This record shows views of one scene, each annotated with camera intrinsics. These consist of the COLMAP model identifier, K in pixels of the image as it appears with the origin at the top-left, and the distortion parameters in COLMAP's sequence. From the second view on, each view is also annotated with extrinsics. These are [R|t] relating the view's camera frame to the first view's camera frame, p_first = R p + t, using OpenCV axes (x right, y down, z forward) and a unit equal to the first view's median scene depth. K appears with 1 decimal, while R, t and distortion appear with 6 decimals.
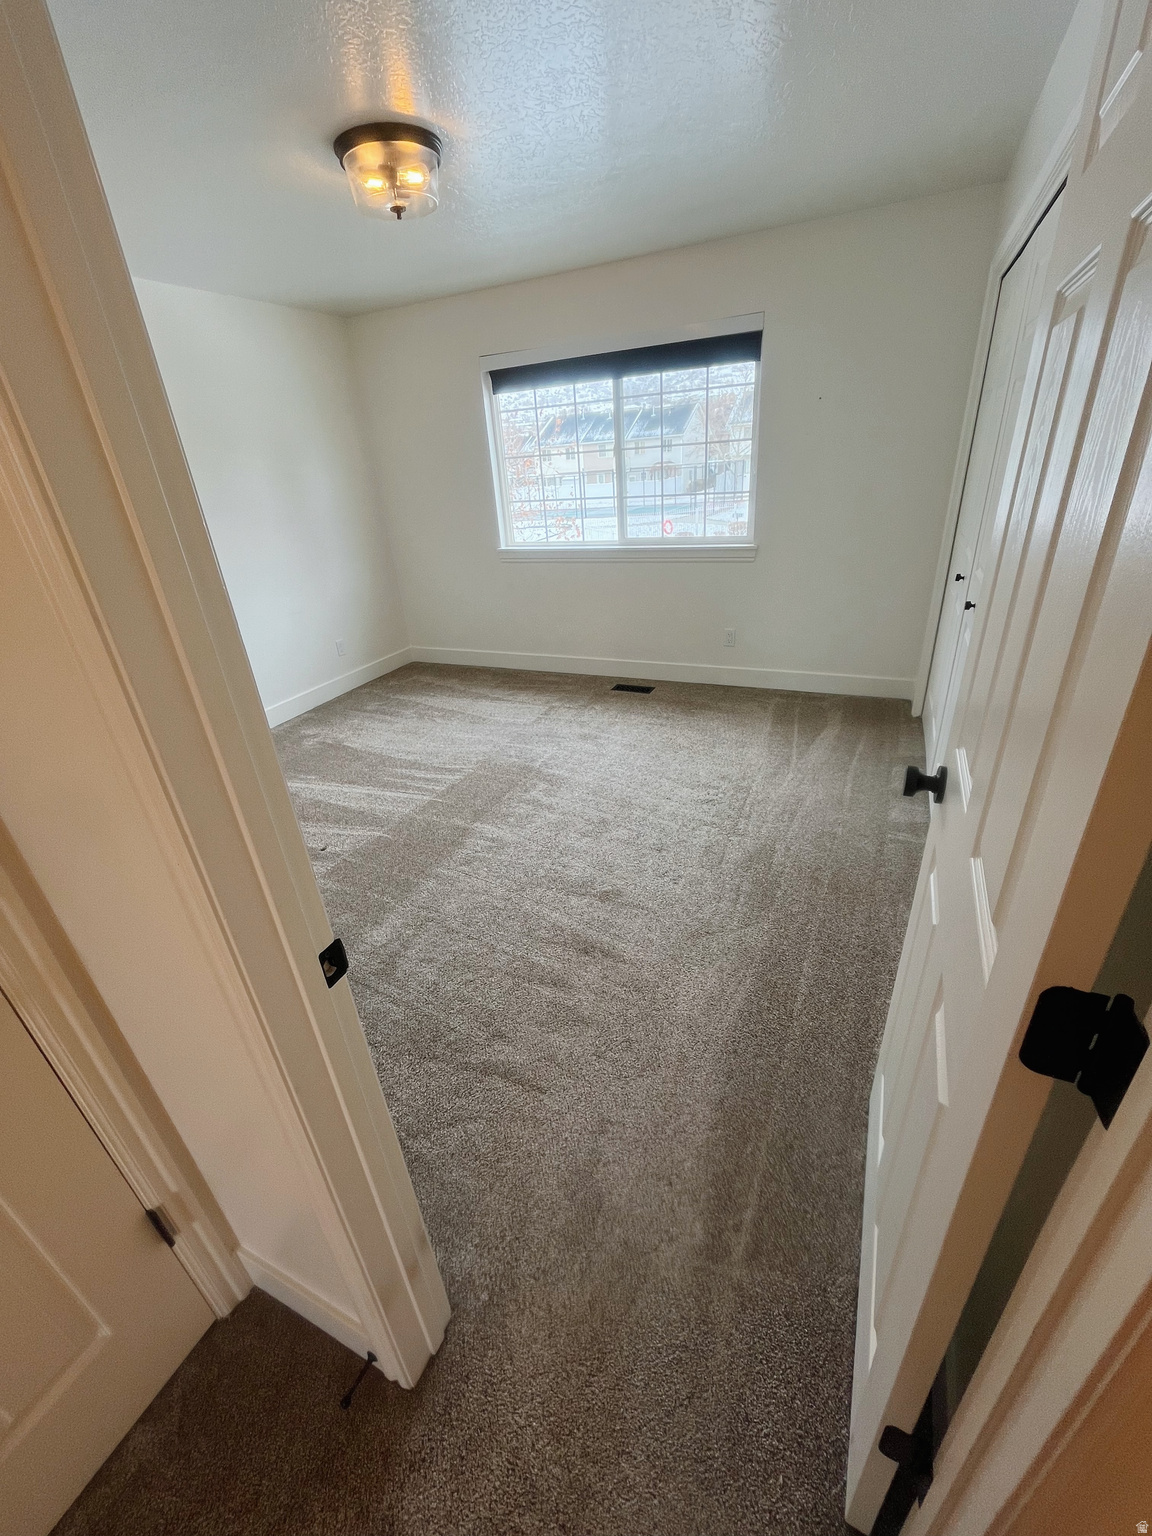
lens RADIAL K [[625.1, 0, 574.8], [0, 625.1, 766.1], [0, 0, 1]] dist [-0.001899, -0.000252]
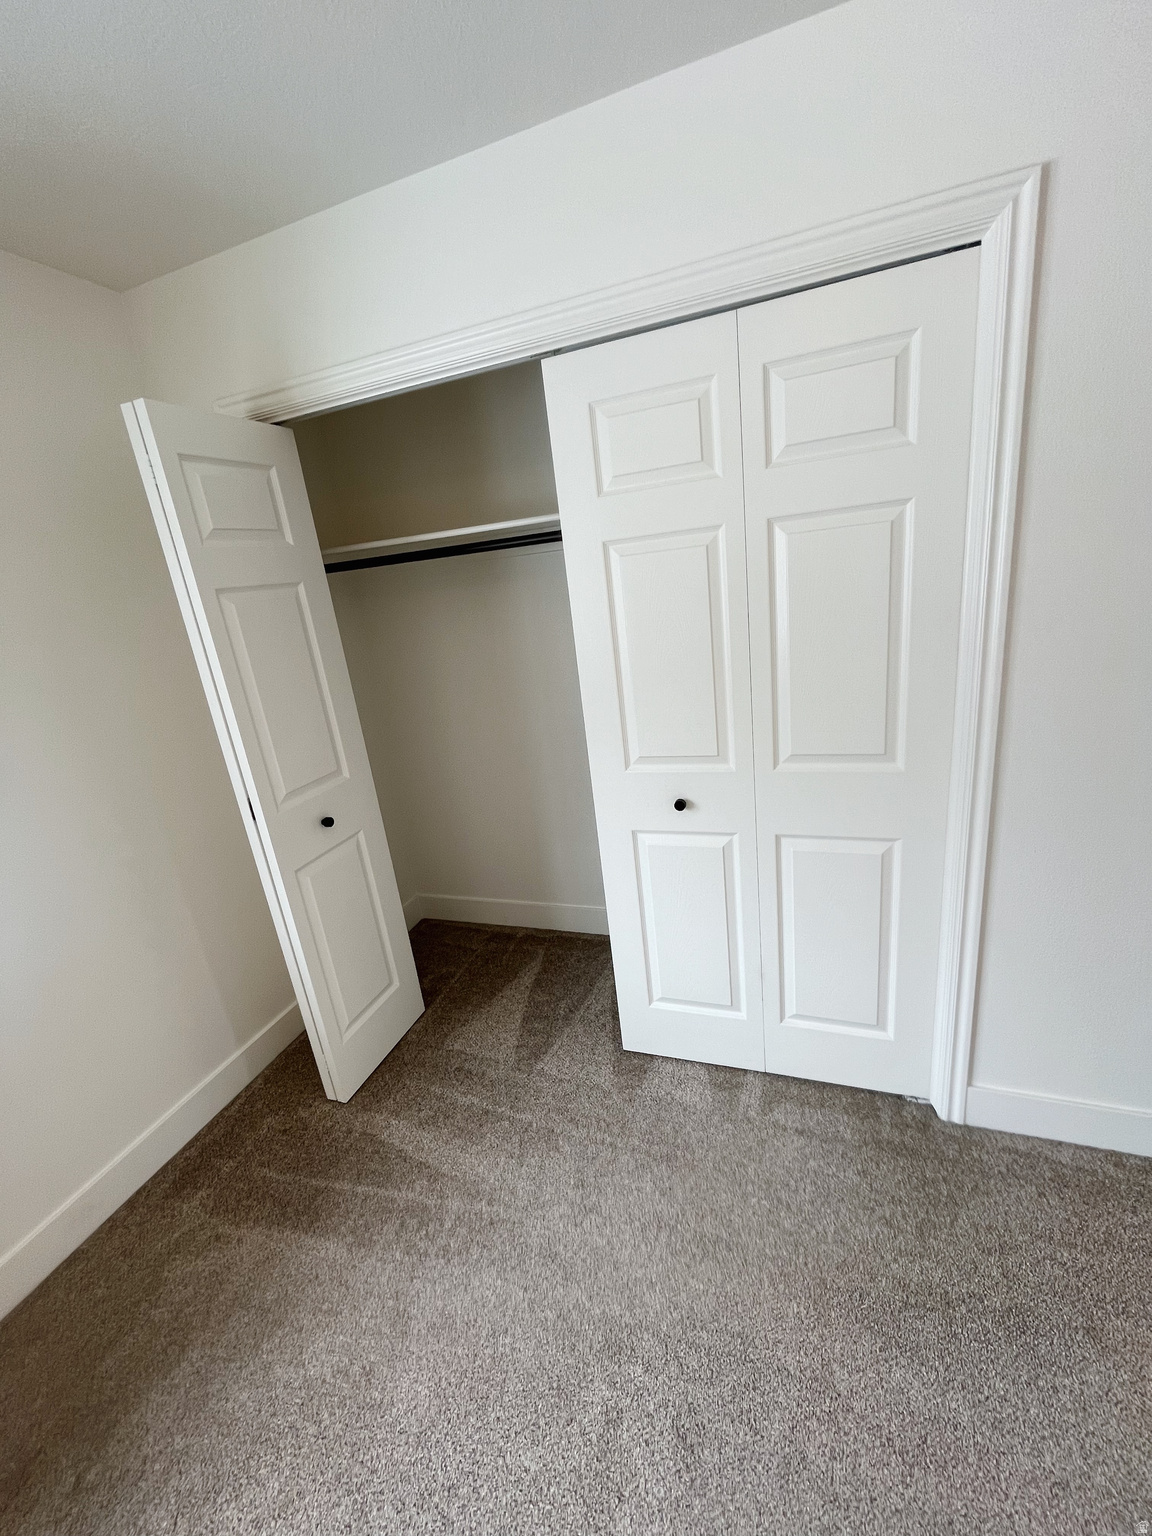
lens RADIAL K [[625.1, 0, 574.8], [0, 625.1, 766.1], [0, 0, 1]] dist [-0.001899, -0.000252]
pose [[-0.082491, -0.217478, 0.972573, -0.054545], [0.551765, 0.802712, 0.226295, -0.347349], [-0.829910, 0.555299, 0.053780, 0.680364]]
